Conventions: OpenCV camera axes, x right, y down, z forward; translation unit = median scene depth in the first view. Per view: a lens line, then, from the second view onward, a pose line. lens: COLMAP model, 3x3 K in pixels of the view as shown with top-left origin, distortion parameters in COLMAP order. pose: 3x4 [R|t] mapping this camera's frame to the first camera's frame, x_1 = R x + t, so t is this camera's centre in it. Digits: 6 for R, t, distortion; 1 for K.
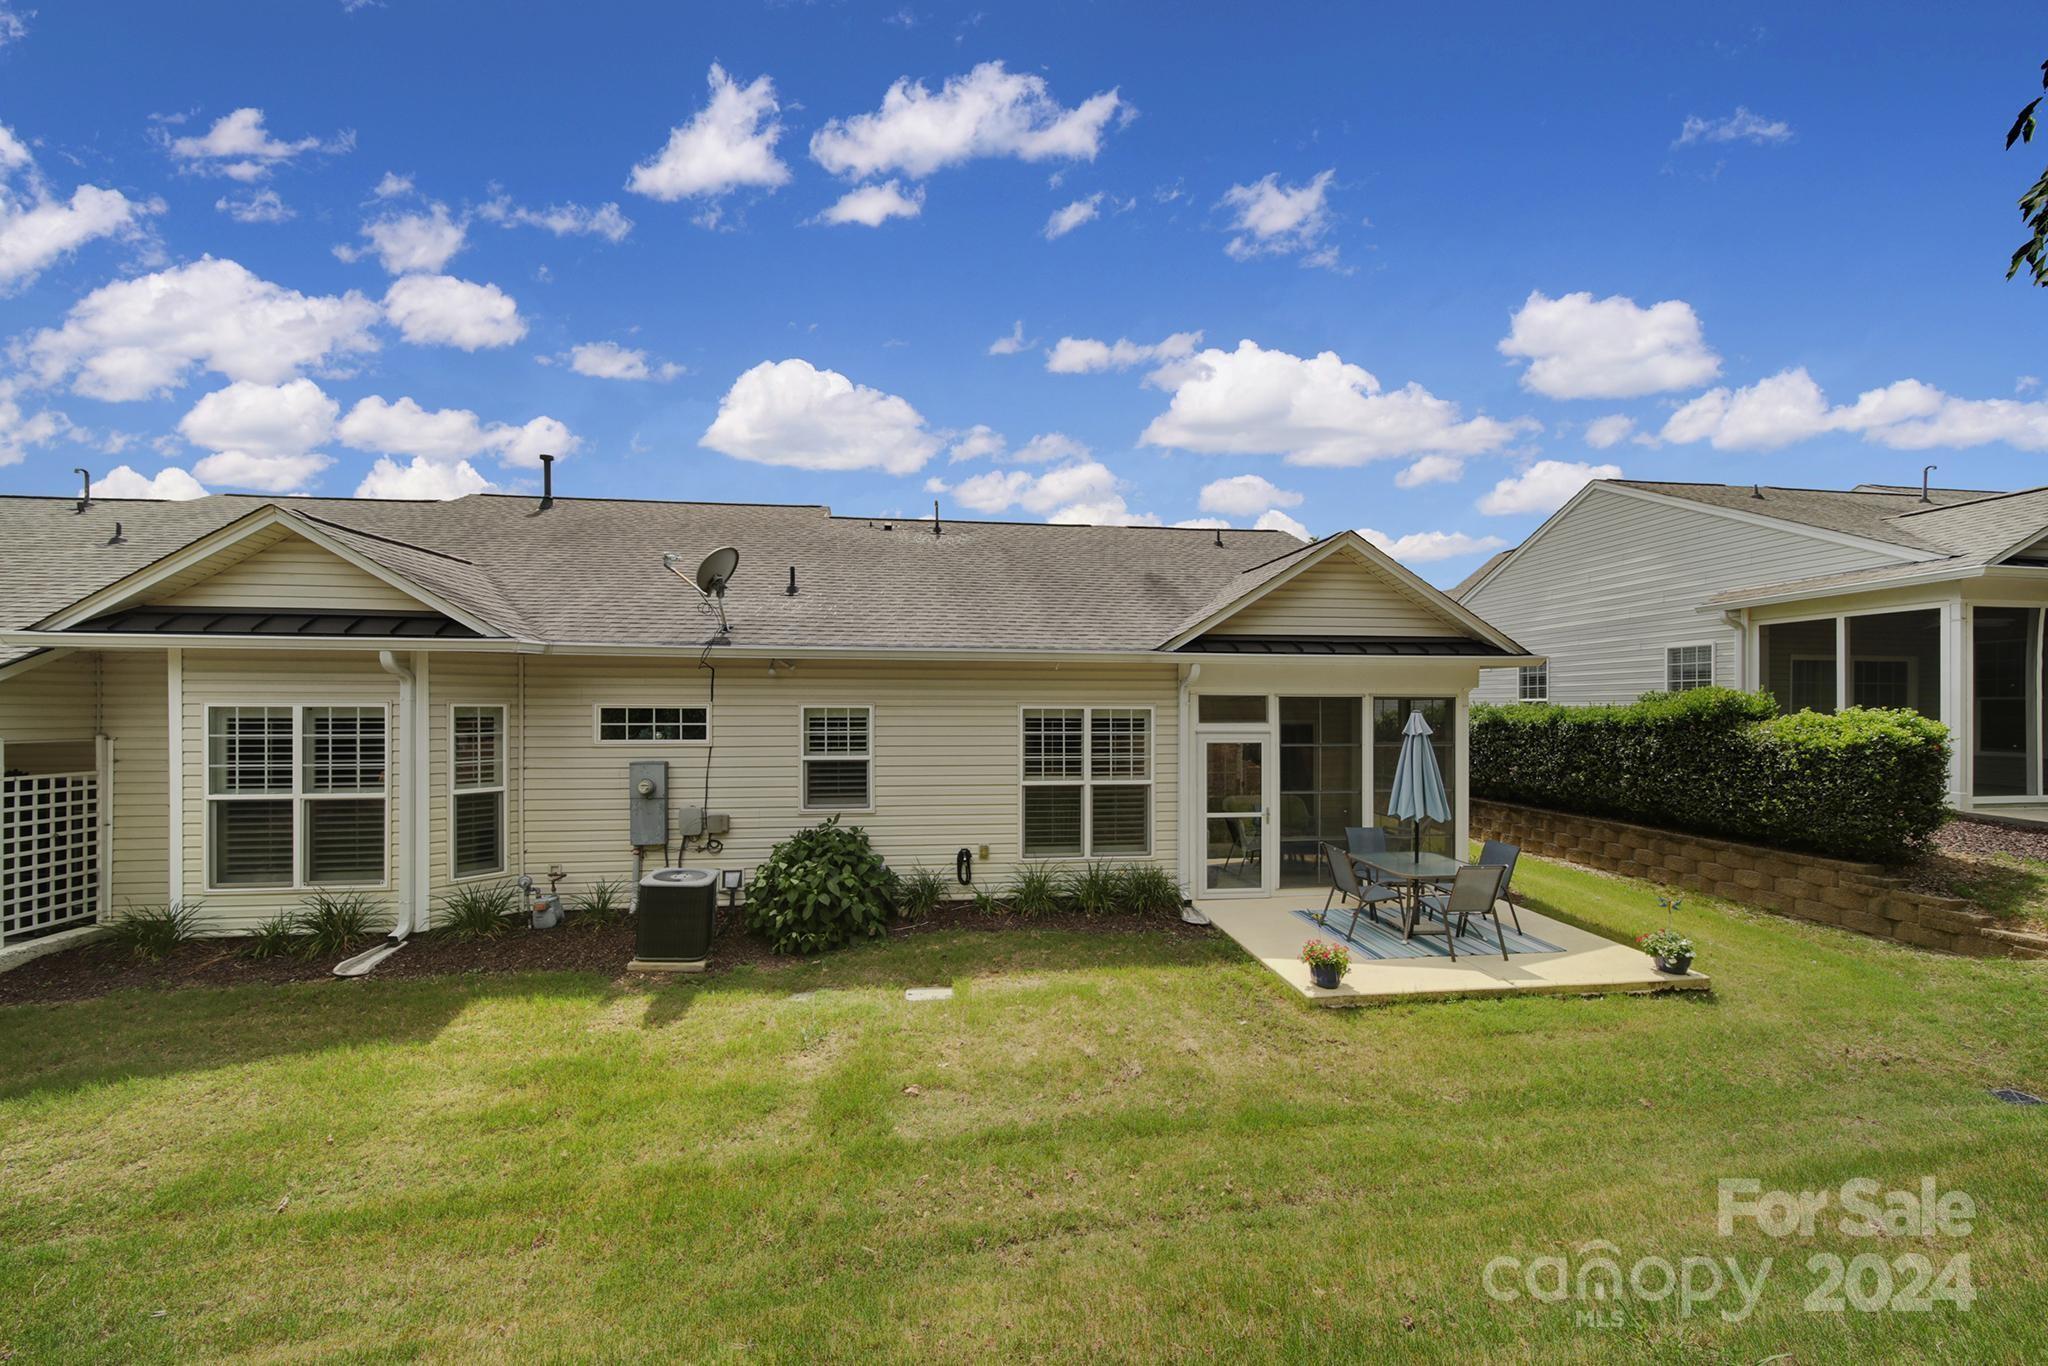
lens RADIAL K [[735.8, 0, 1052.3], [0, 735.8, 710.5], [0, 0, 1]] dist [0.000189, -0.001232]
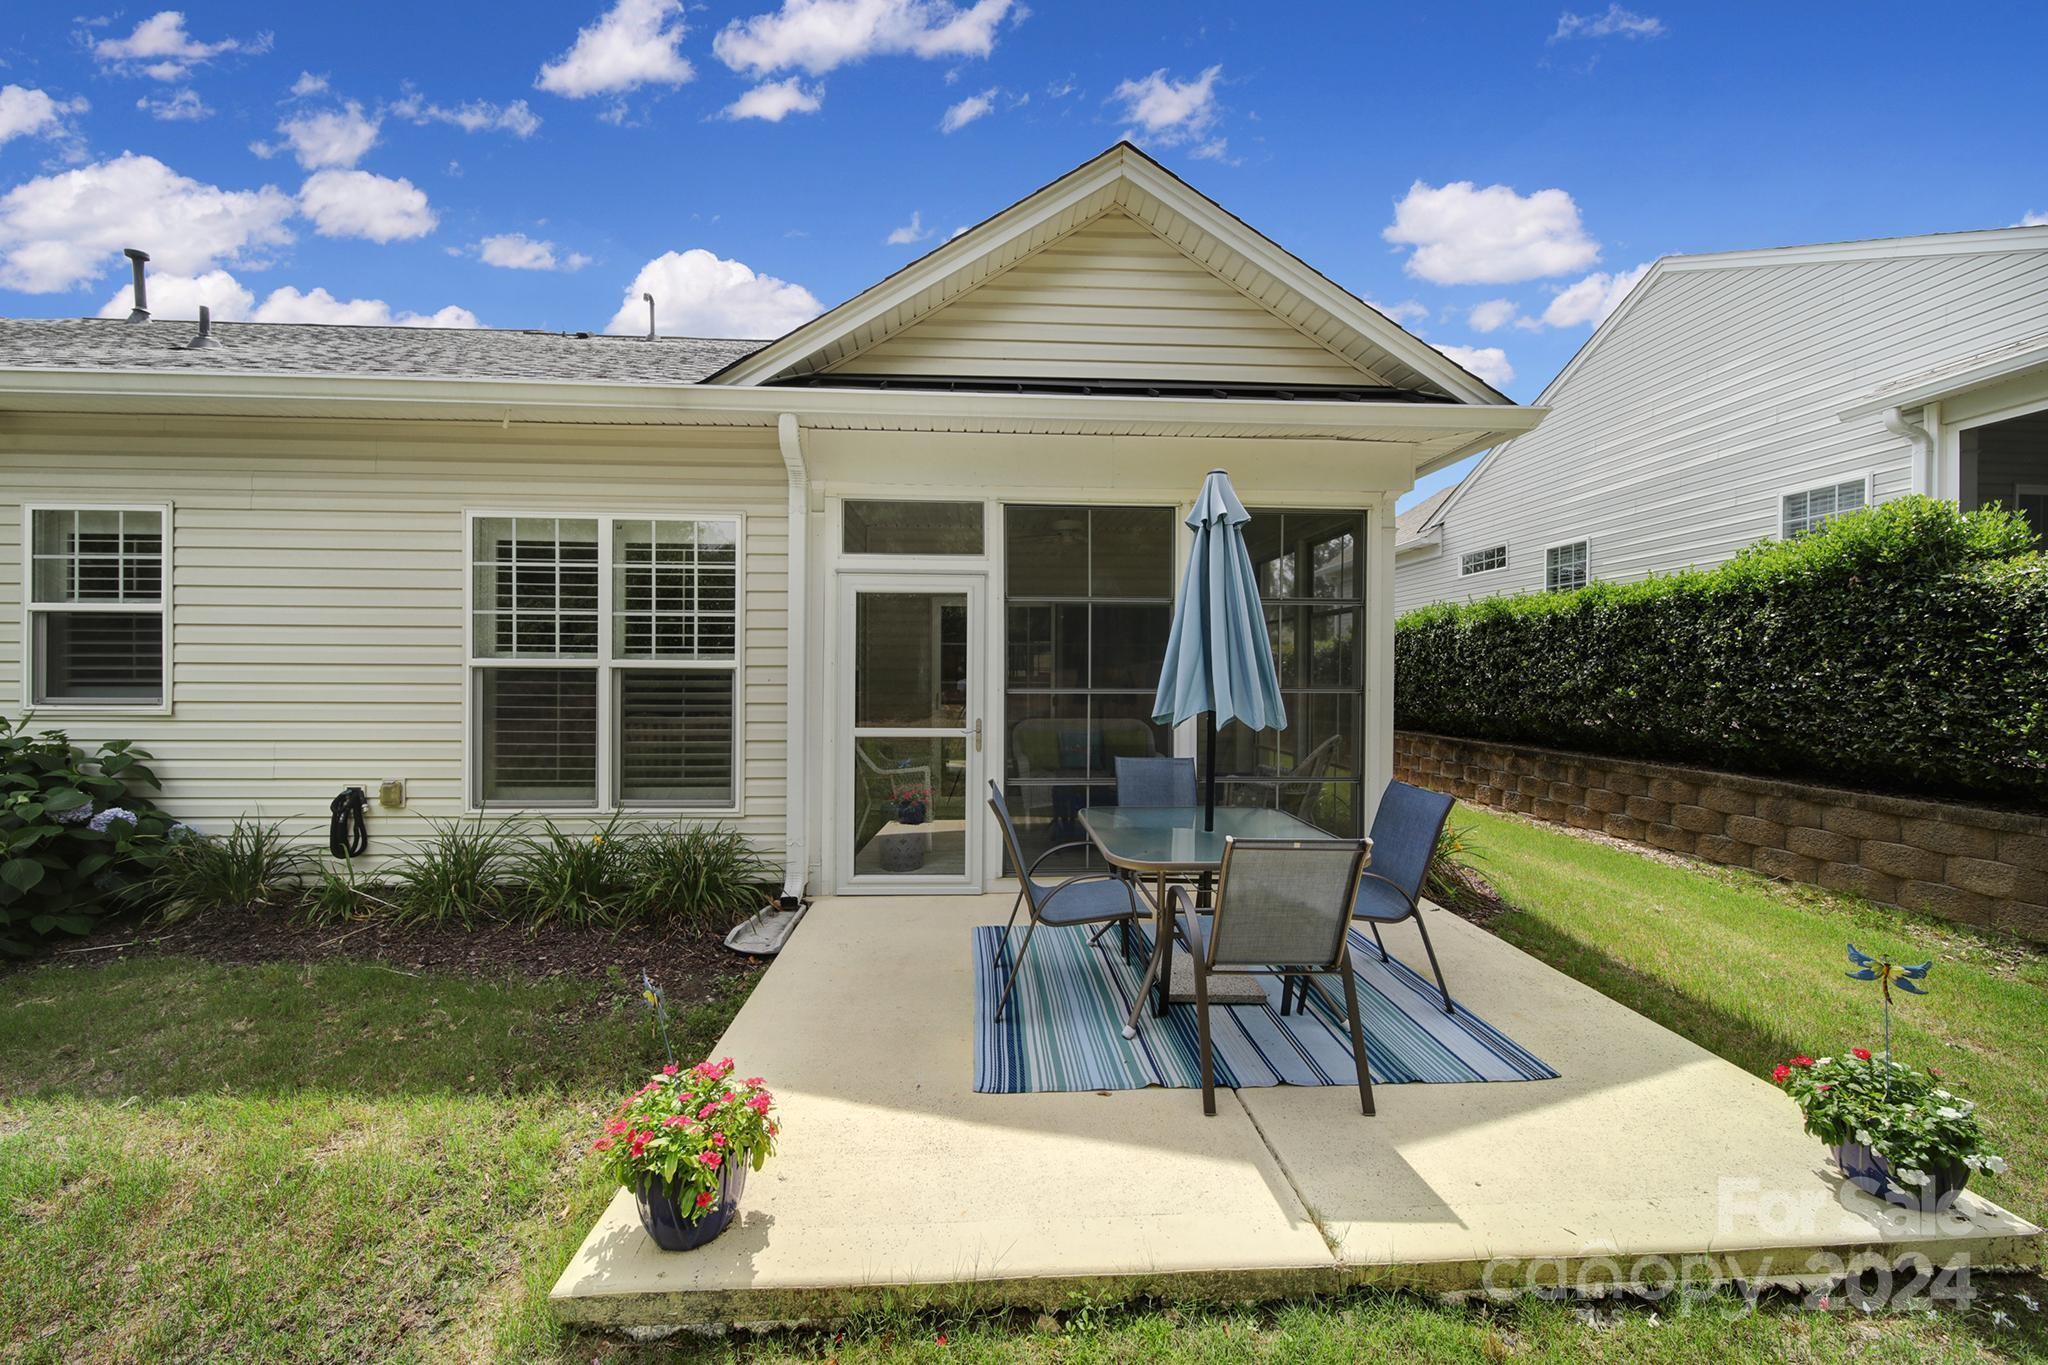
lens RADIAL K [[735.8, 0, 1036.8], [0, 735.8, 679.1], [0, 0, 1]] dist [0.000189, -0.001232]
pose [[0.997481, 0.003918, -0.070820, 0.385033], [-0.003517, 0.999977, 0.005792, 0.105037], [0.070841, -0.005528, 0.997472, 0.511103]]
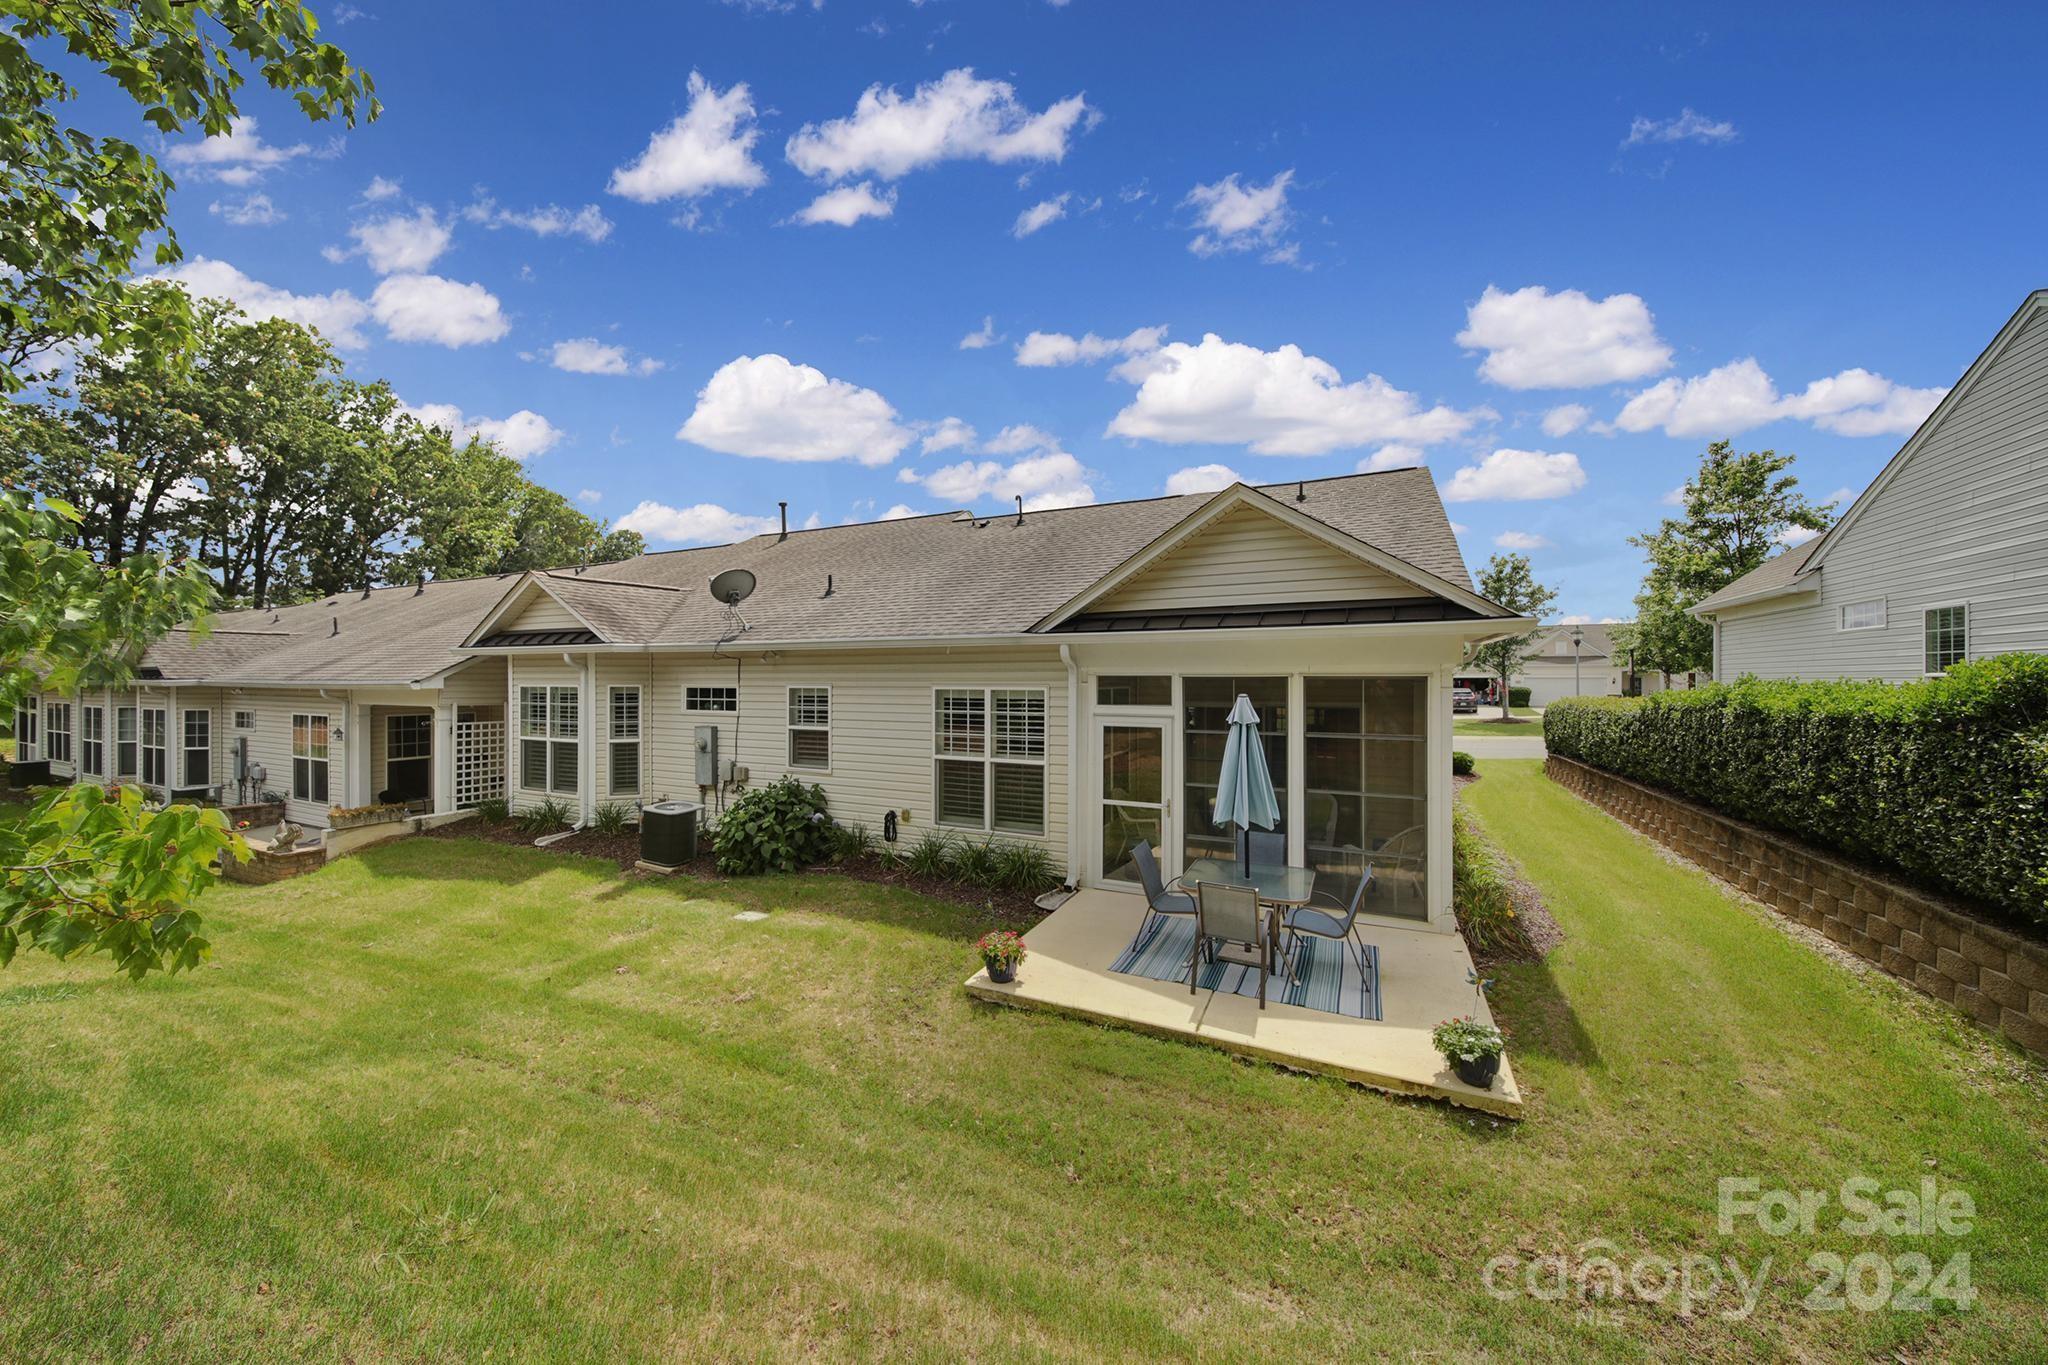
lens RADIAL K [[735.8, 0, 1017.3], [0, 735.8, 685.8], [0, 0, 1]] dist [0.000189, -0.001232]
pose [[0.832603, 0.002573, -0.553865, 0.666553], [-0.000765, 0.999994, 0.003495, -0.011224], [0.553870, -0.002487, 0.832599, 0.148699]]
